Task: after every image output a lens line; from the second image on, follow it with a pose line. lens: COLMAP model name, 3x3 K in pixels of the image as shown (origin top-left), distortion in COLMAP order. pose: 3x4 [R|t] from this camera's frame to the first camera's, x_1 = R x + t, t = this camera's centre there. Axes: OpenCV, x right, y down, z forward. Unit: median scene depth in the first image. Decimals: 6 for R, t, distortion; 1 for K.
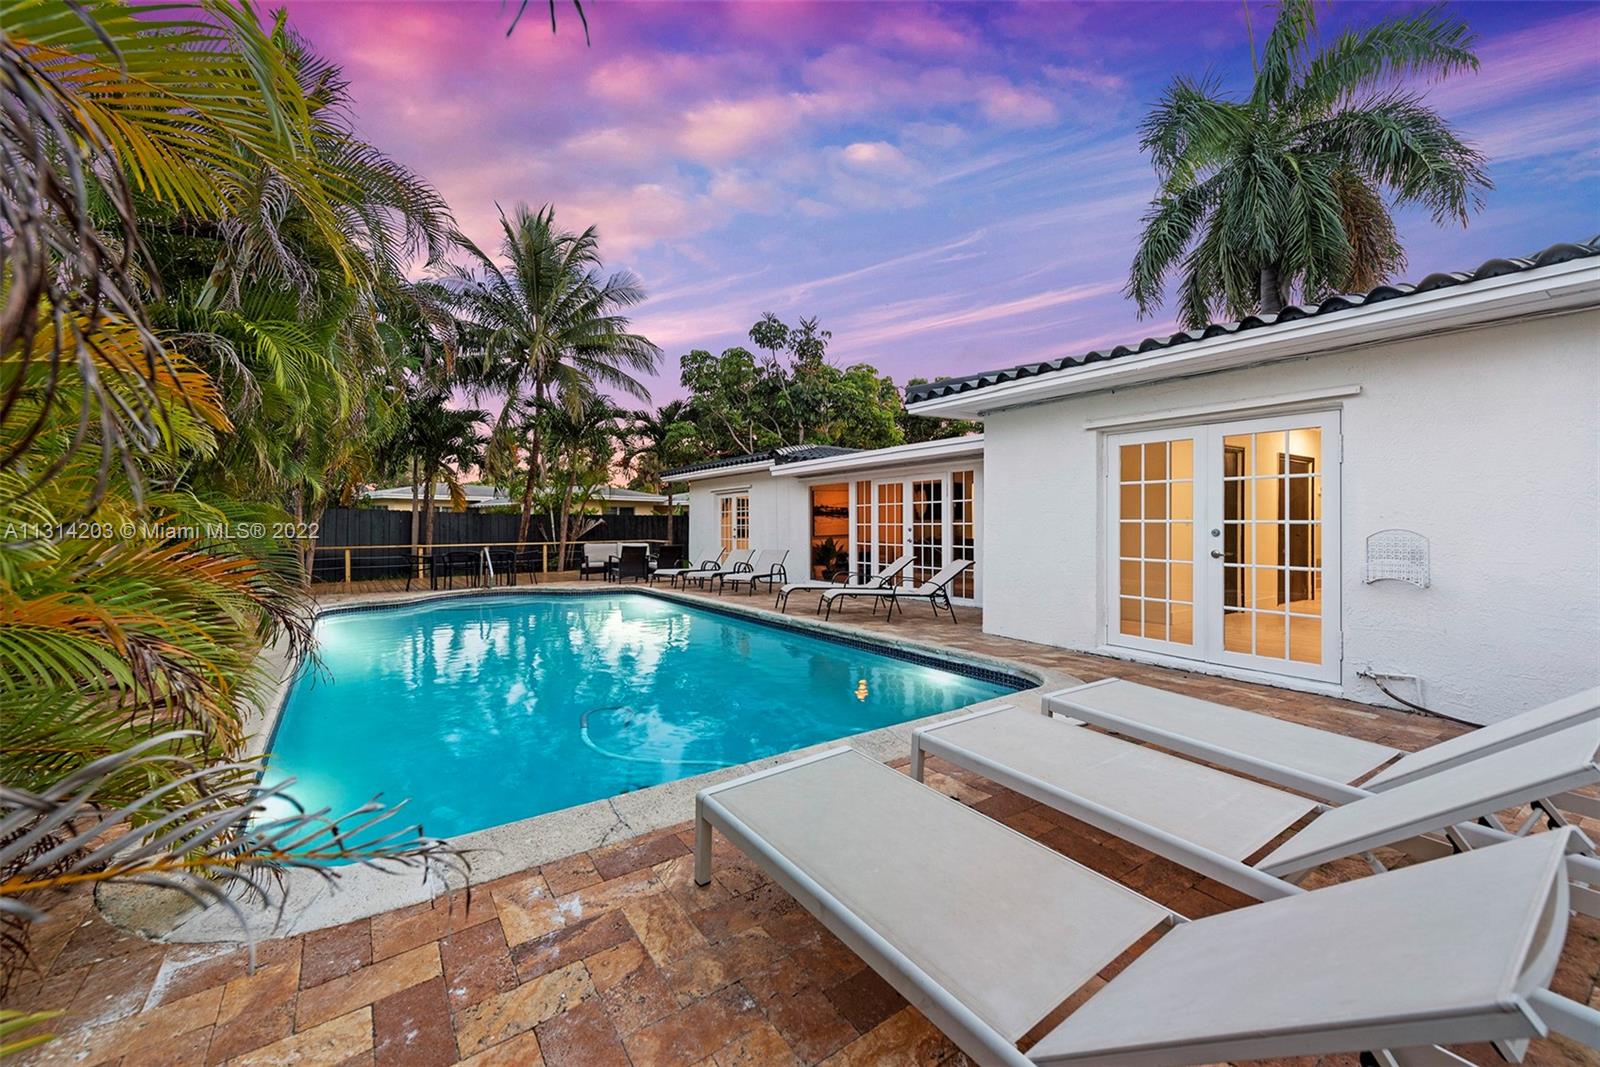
lens RADIAL K [[597.8, 0, 800.0], [0, 597.8, 533.5], [0, 0, 1]] dist [0.000421, -0.000032]
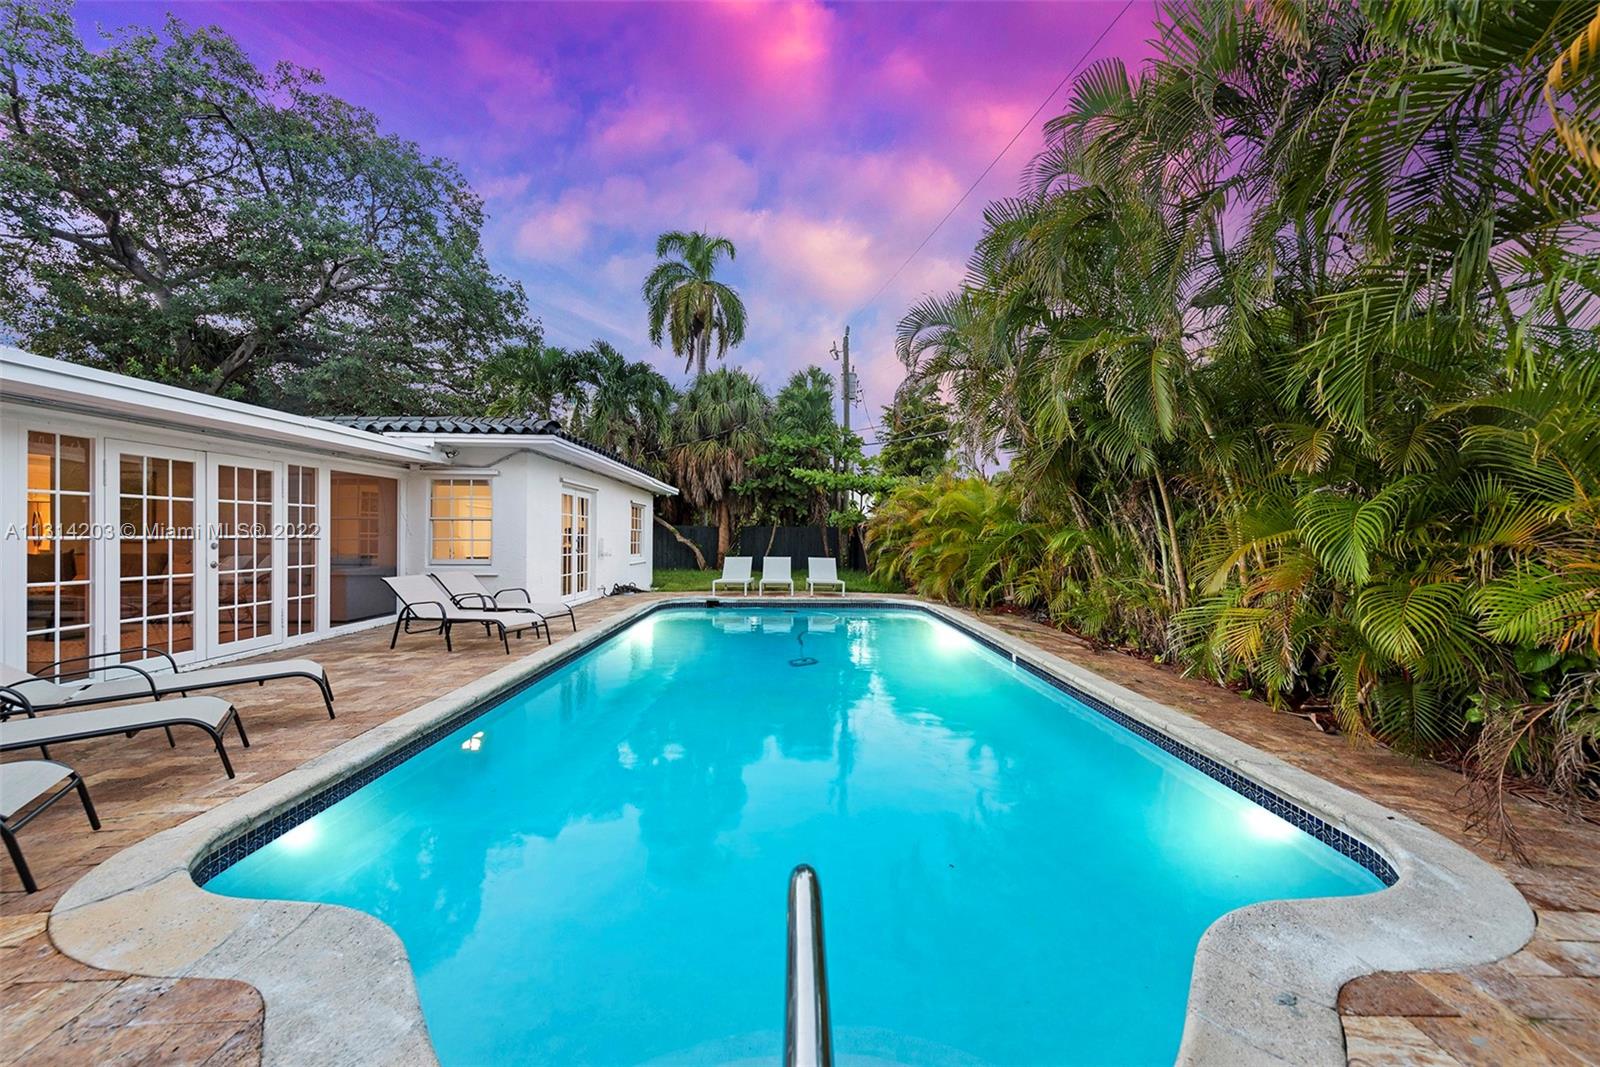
lens RADIAL K [[619.6, 0, 799.7], [0, 619.6, 540.5], [0, 0, 1]] dist [0.001664, -0.000176]
pose [[-0.828129, -0.009992, 0.560449, -0.636761], [0.008698, 0.999492, 0.030672, -0.024740], [-0.560471, 0.030275, -0.827621, 1.180344]]
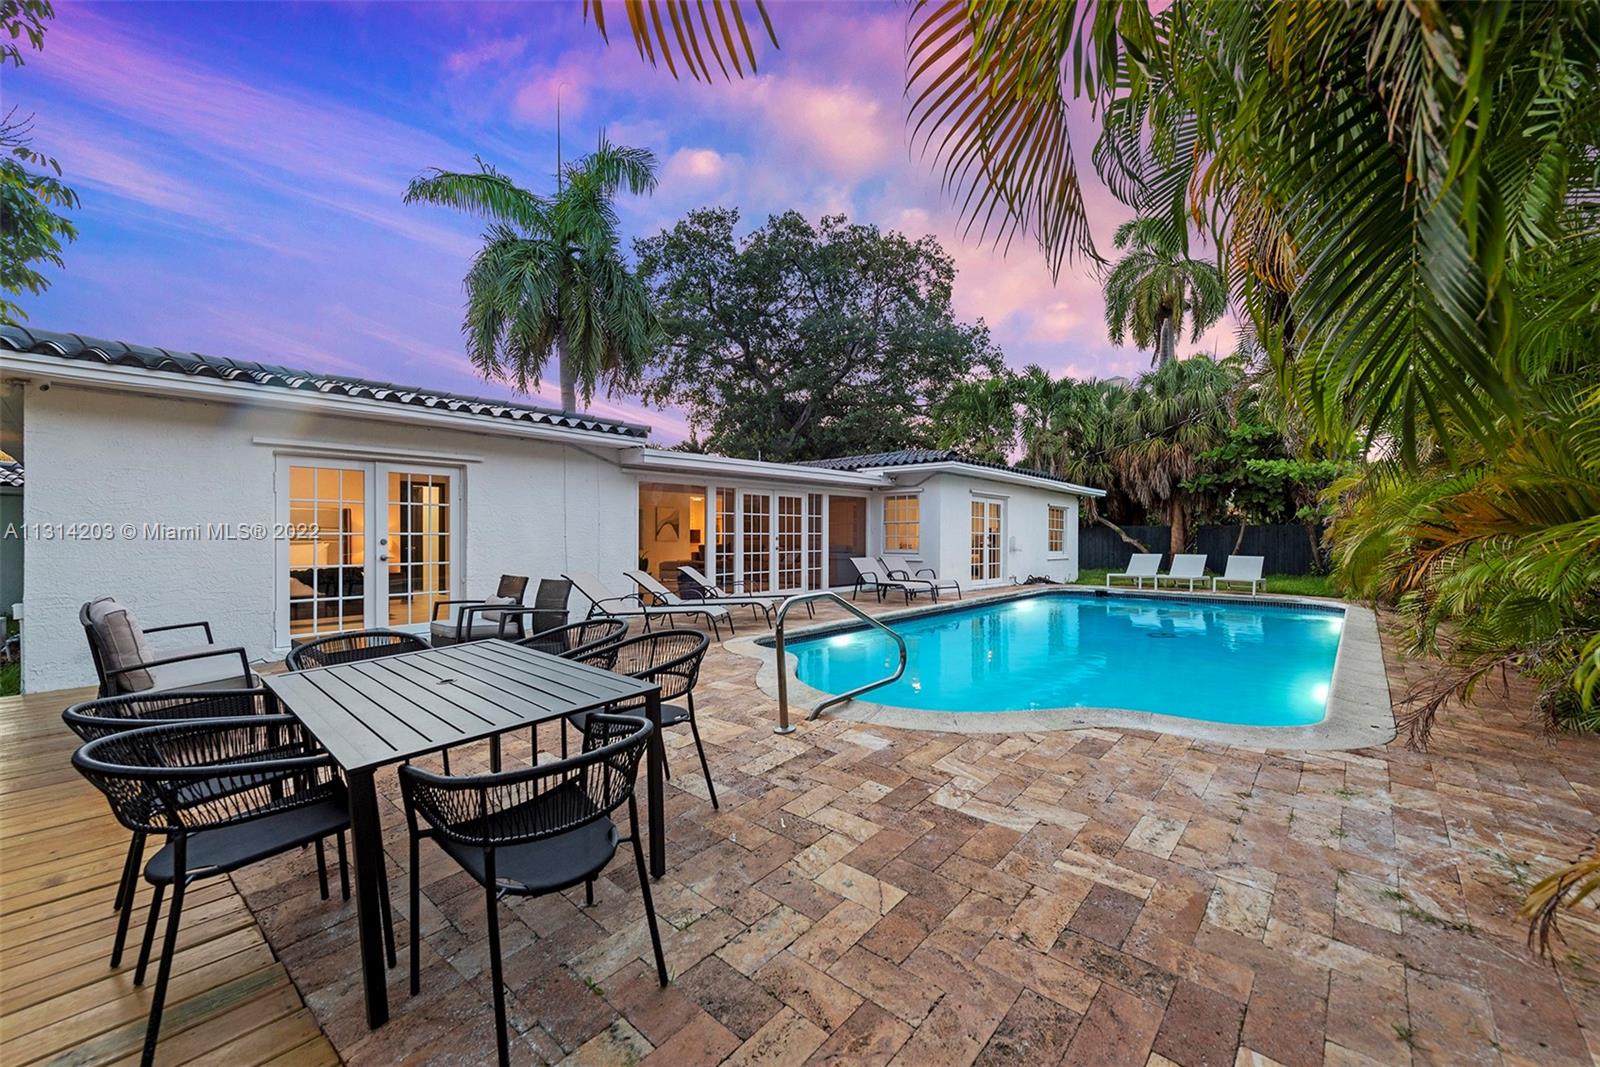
lens RADIAL K [[619.6, 0, 799.7], [0, 619.6, 540.5], [0, 0, 1]] dist [0.001664, -0.000176]
pose [[-0.220200, -0.004279, 0.975445, -0.968819], [0.025214, 0.999631, 0.010077, -0.012679], [-0.975129, 0.026813, -0.220011, 1.214203]]
